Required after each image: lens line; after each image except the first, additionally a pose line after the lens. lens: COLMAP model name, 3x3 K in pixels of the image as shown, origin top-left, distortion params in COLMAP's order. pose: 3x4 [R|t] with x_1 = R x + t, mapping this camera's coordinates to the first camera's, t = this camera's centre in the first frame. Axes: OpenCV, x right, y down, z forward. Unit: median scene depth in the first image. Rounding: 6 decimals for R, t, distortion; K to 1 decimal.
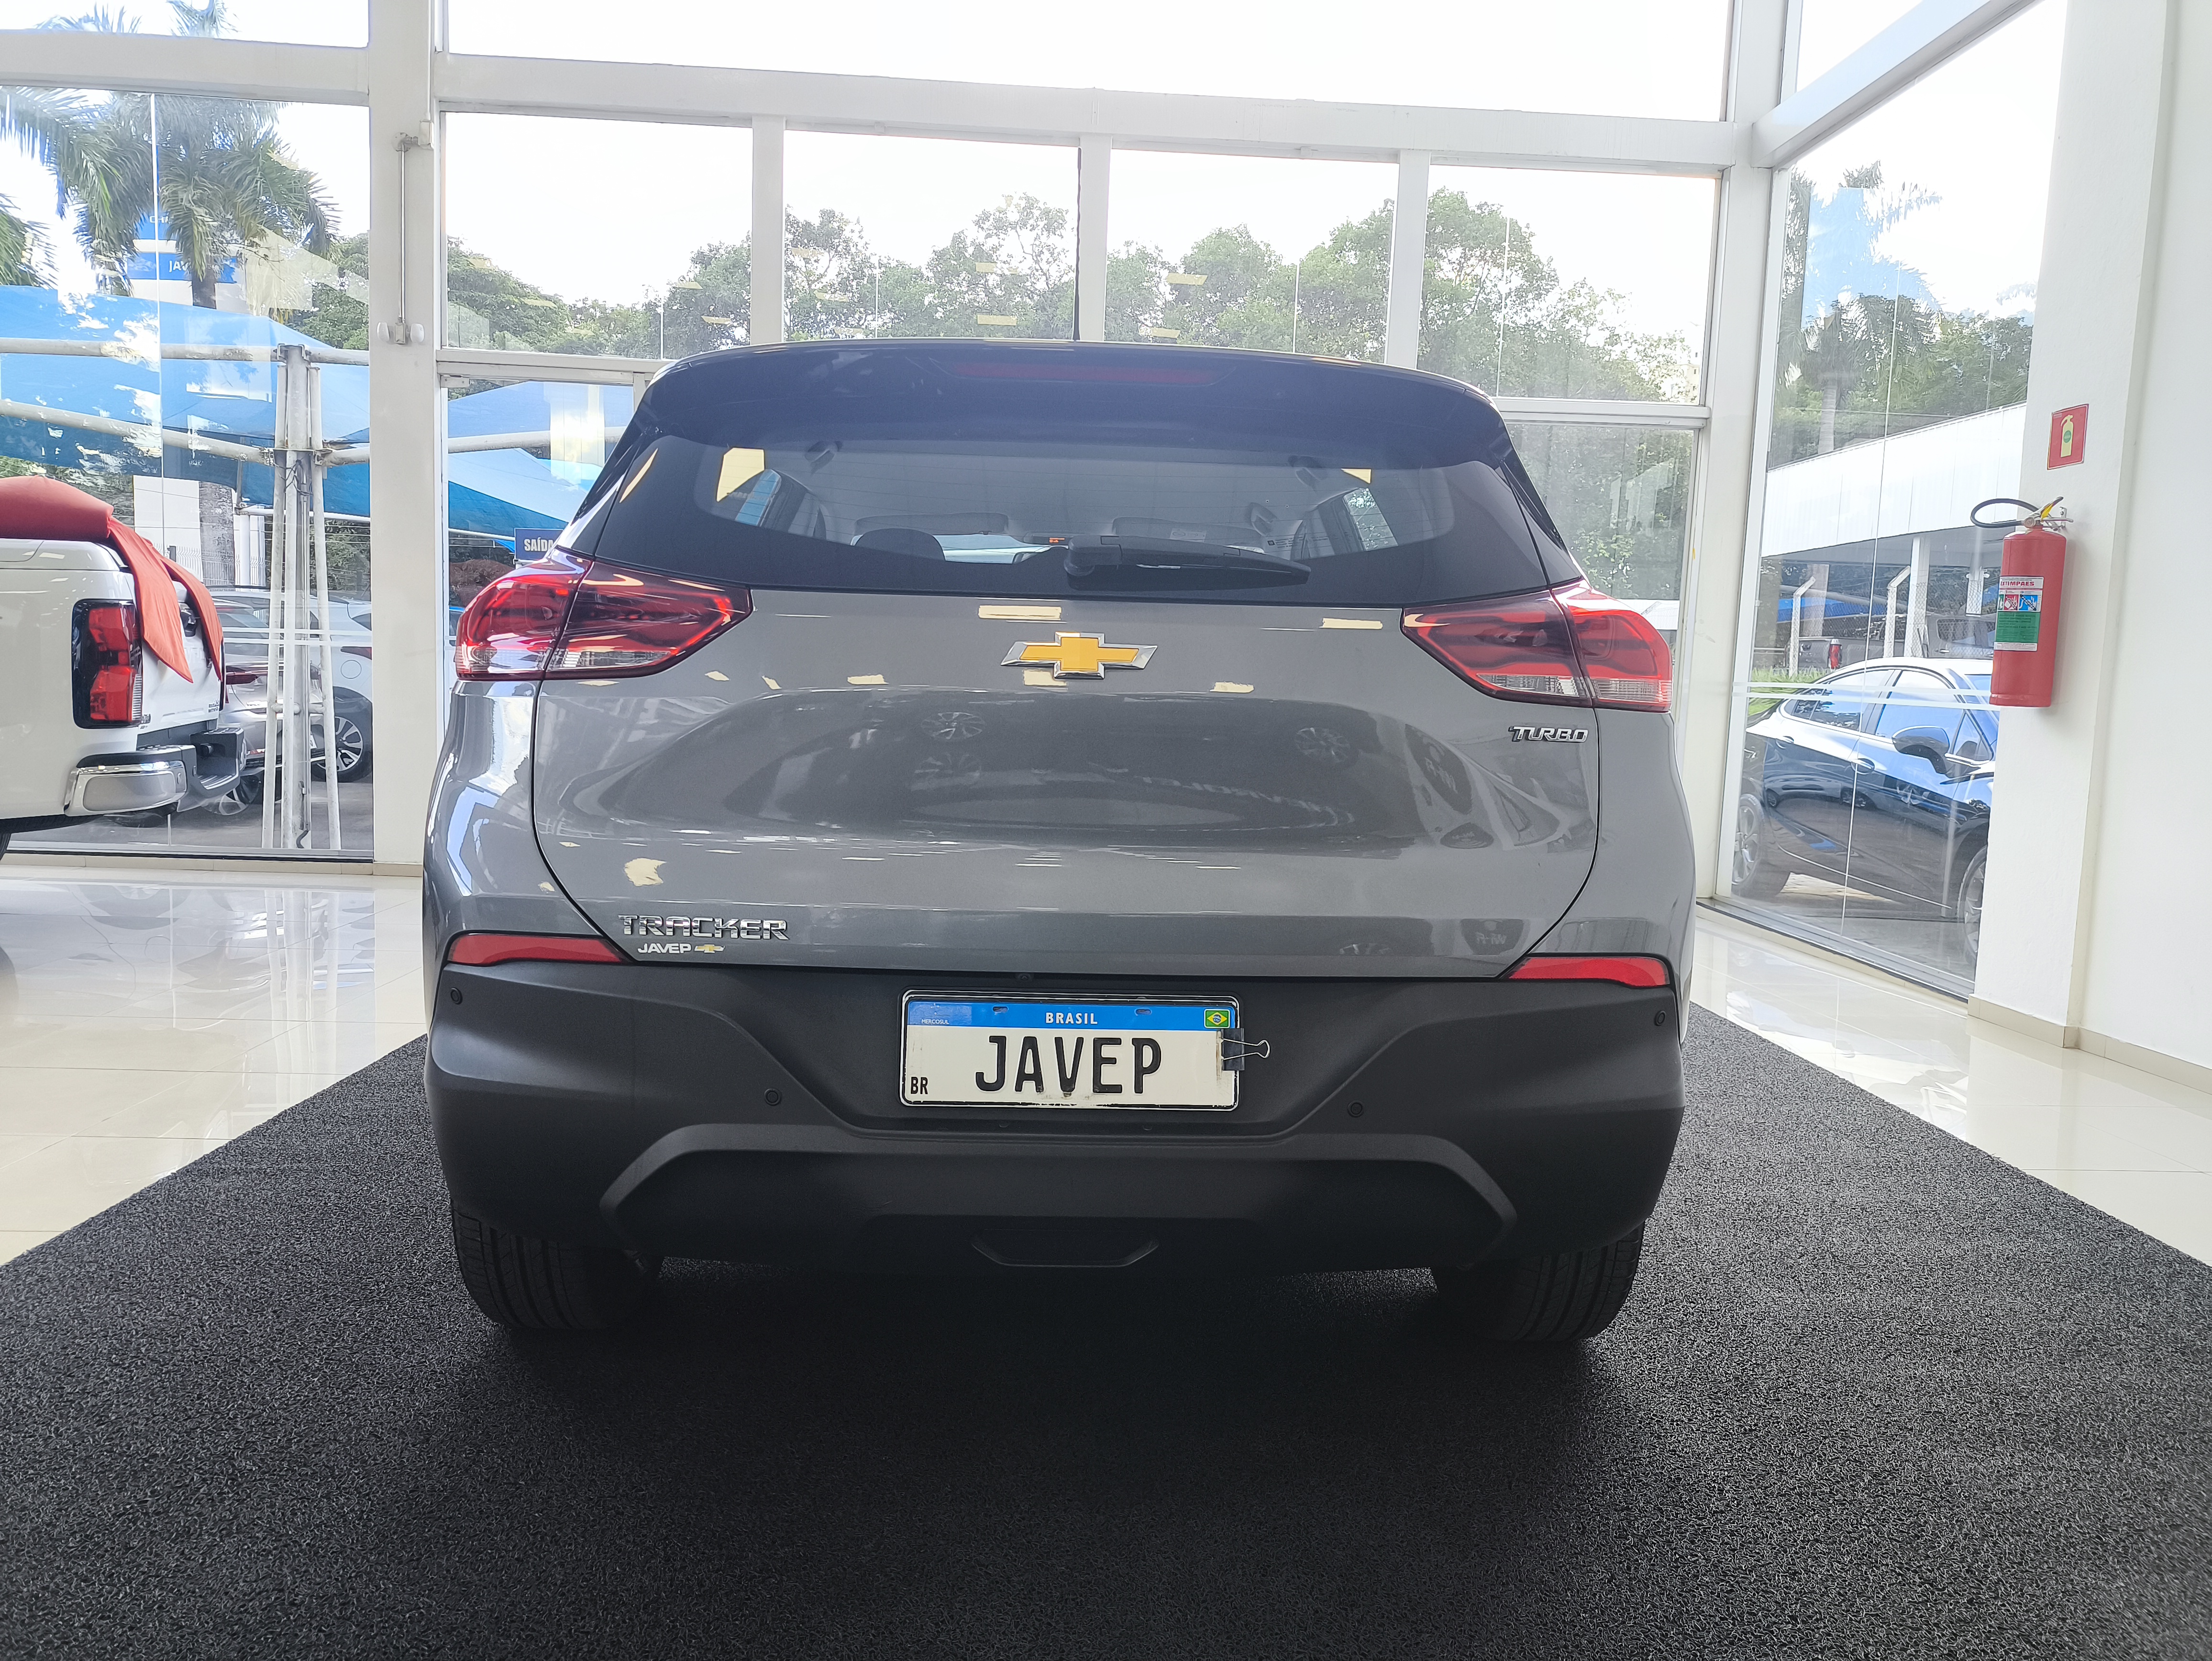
lens RADIAL K [[1741.7, 0, 1075.0], [0, 1741.7, 833.4], [0, 0, 1]] dist [-0.014703, -0.000732]
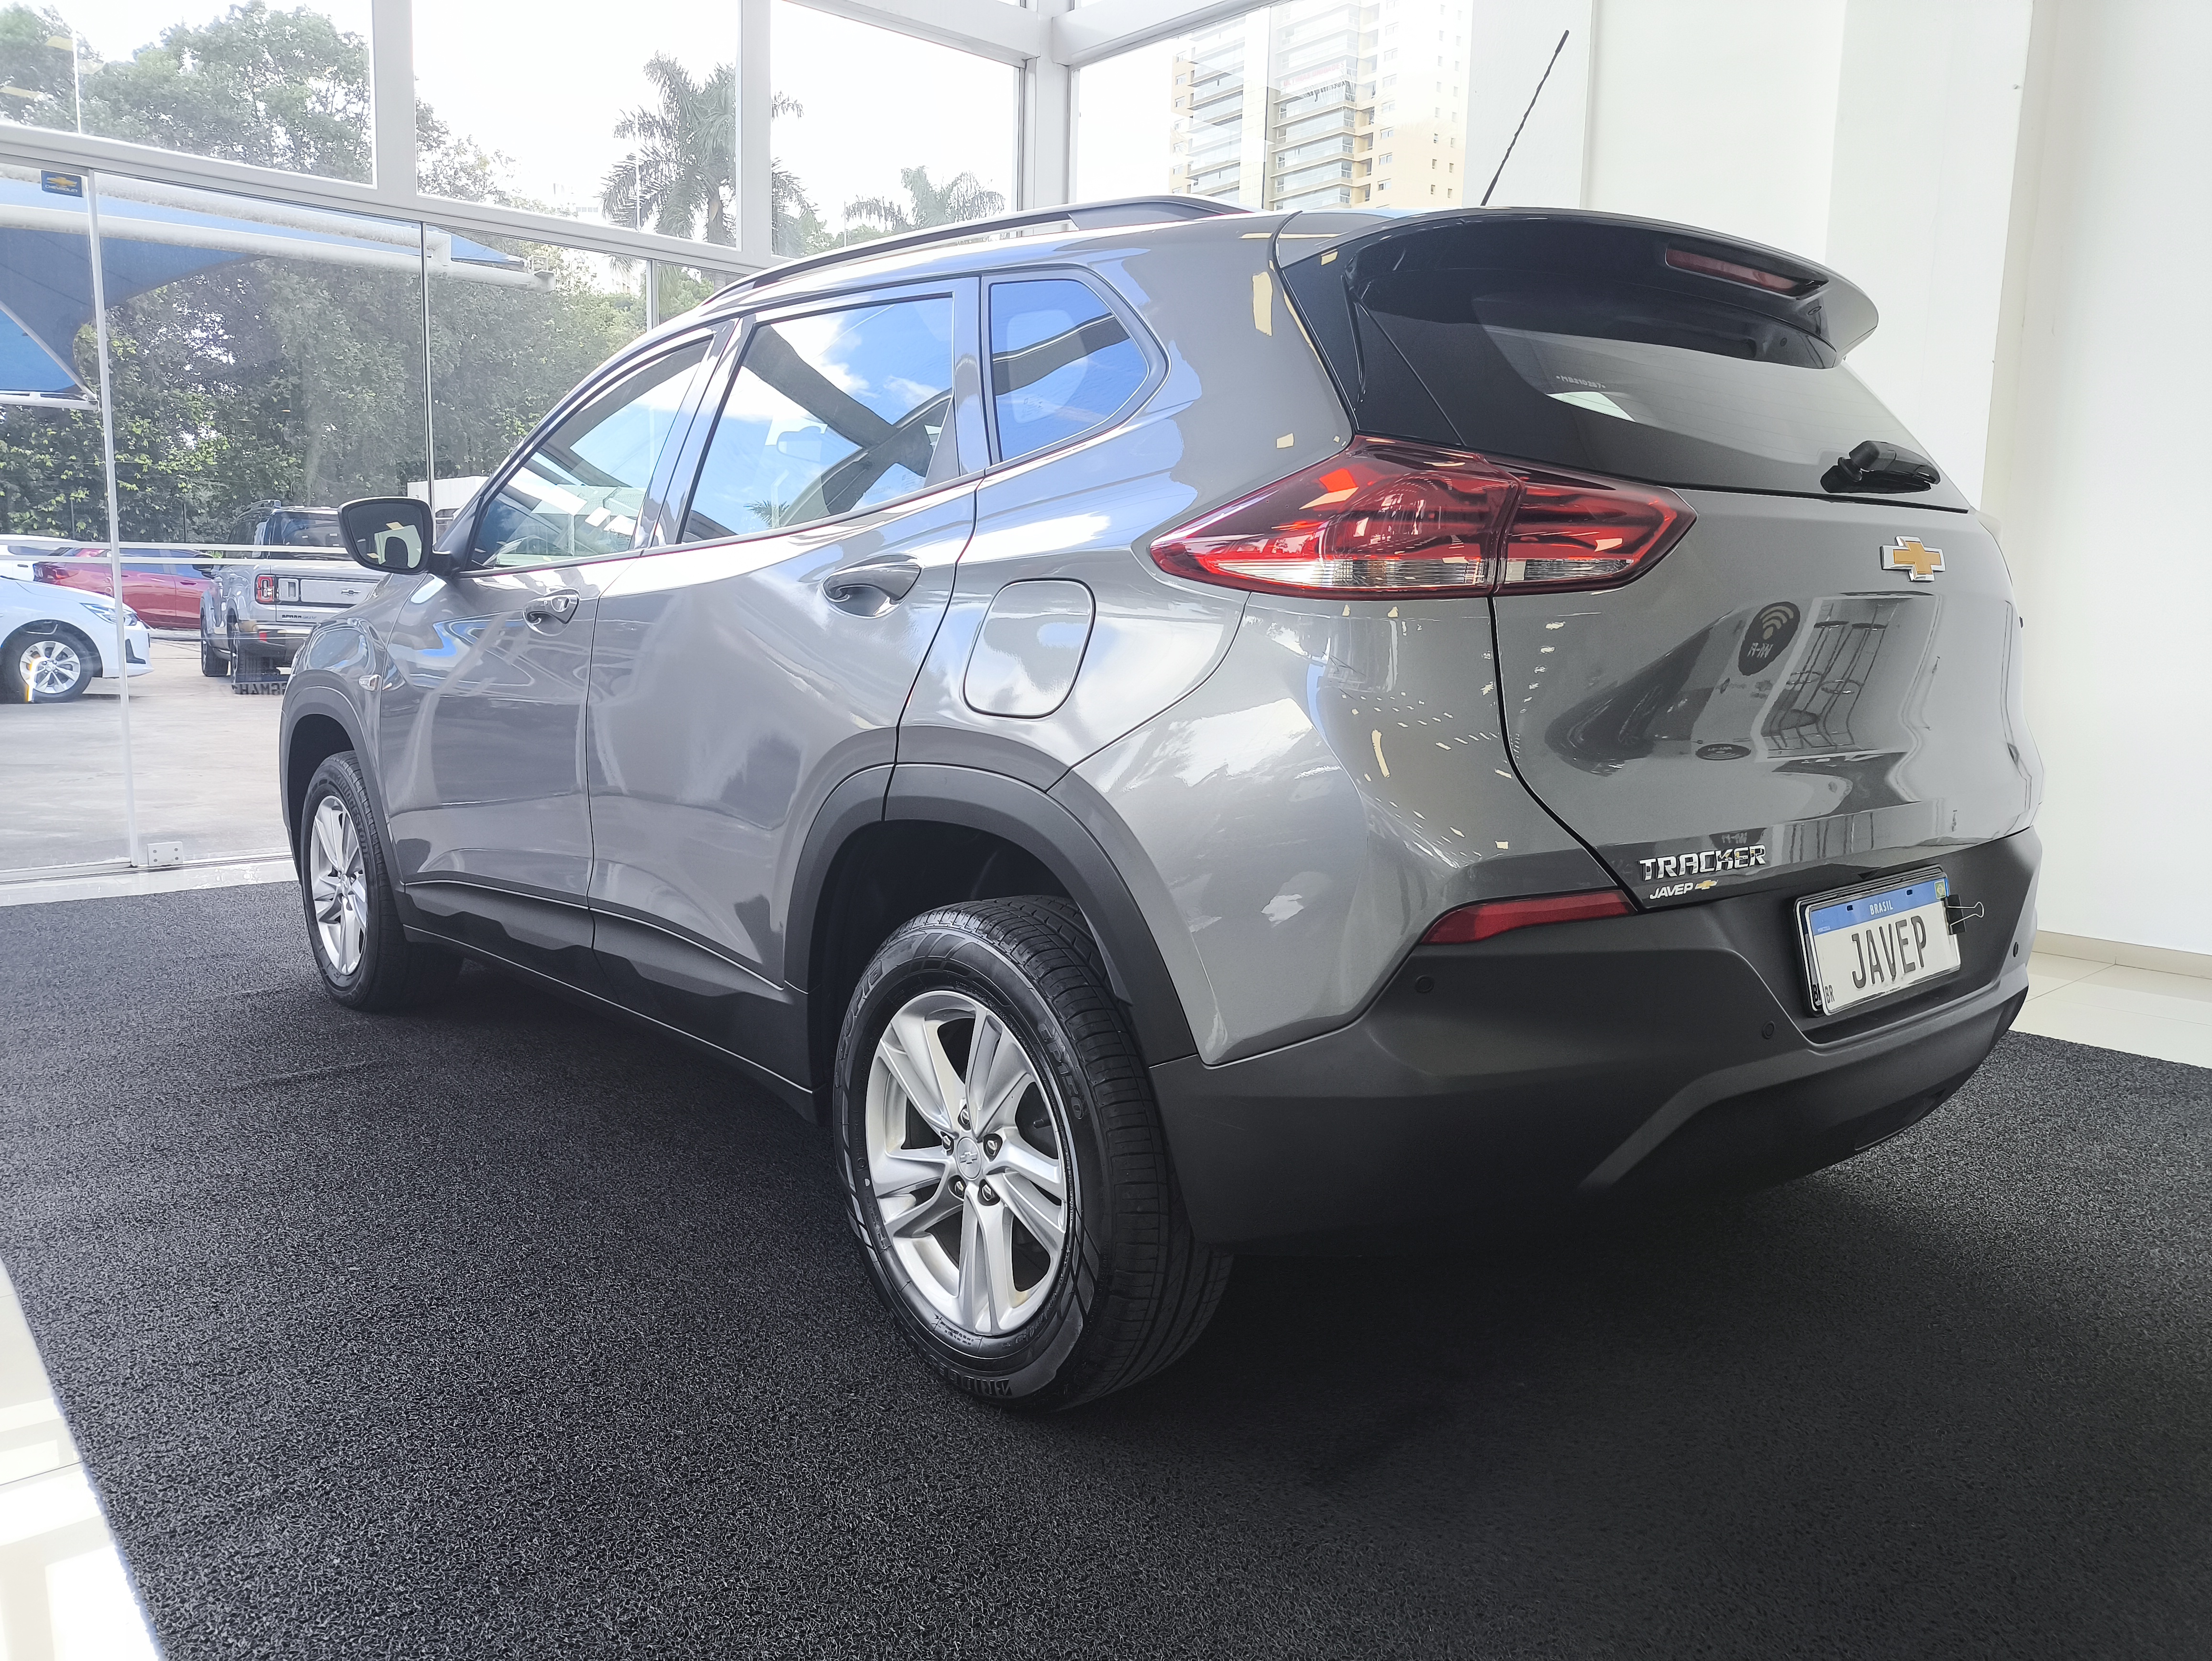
lens RADIAL K [[1710.6, 0, 1103.6], [0, 1710.6, 804.1], [0, 0, 1]] dist [0.046721, -0.001668]
pose [[0.769693, -0.097579, 0.630912, -1.014153], [0.063495, 0.995051, 0.076435, -0.065231], [-0.635248, -0.018772, 0.772080, 0.494987]]
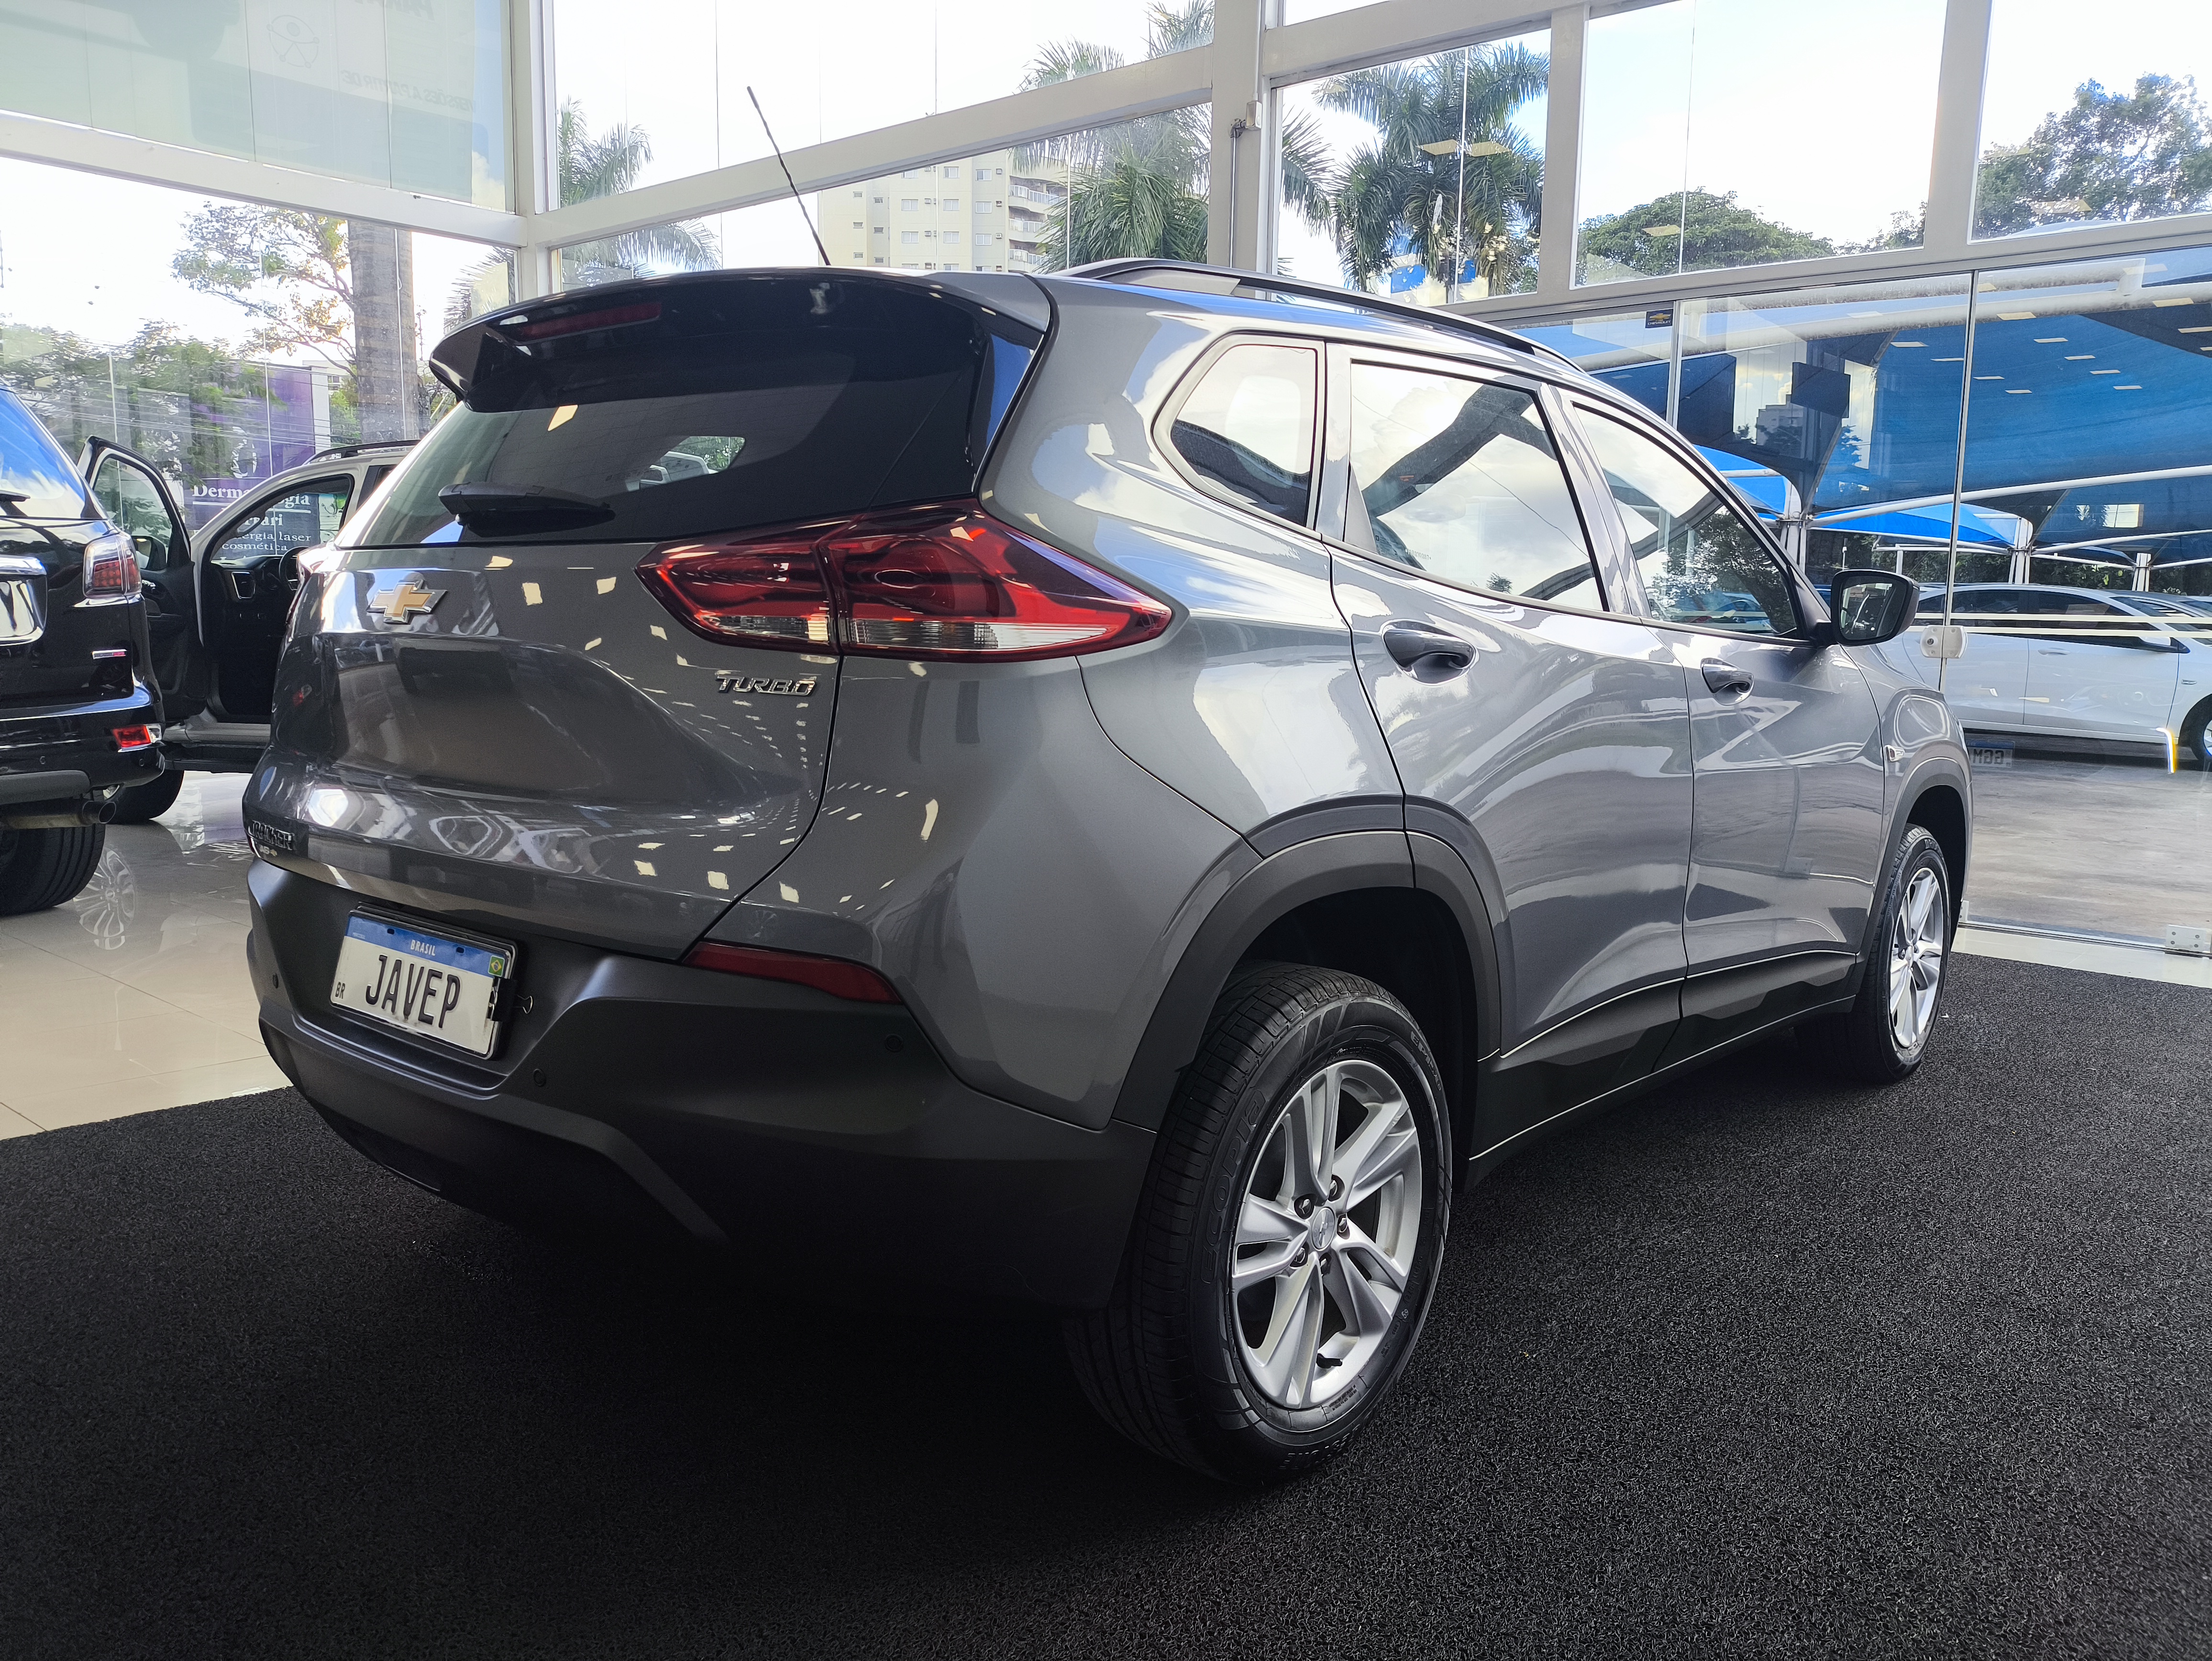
lens RADIAL K [[1741.7, 0, 1075.0], [0, 1741.7, 833.4], [0, 0, 1]] dist [-0.014703, -0.000732]
pose [[0.714521, 0.076384, -0.695432, 1.001564], [-0.061321, 0.997034, 0.046508, -0.035531], [0.696921, 0.009414, 0.717086, 0.522570]]
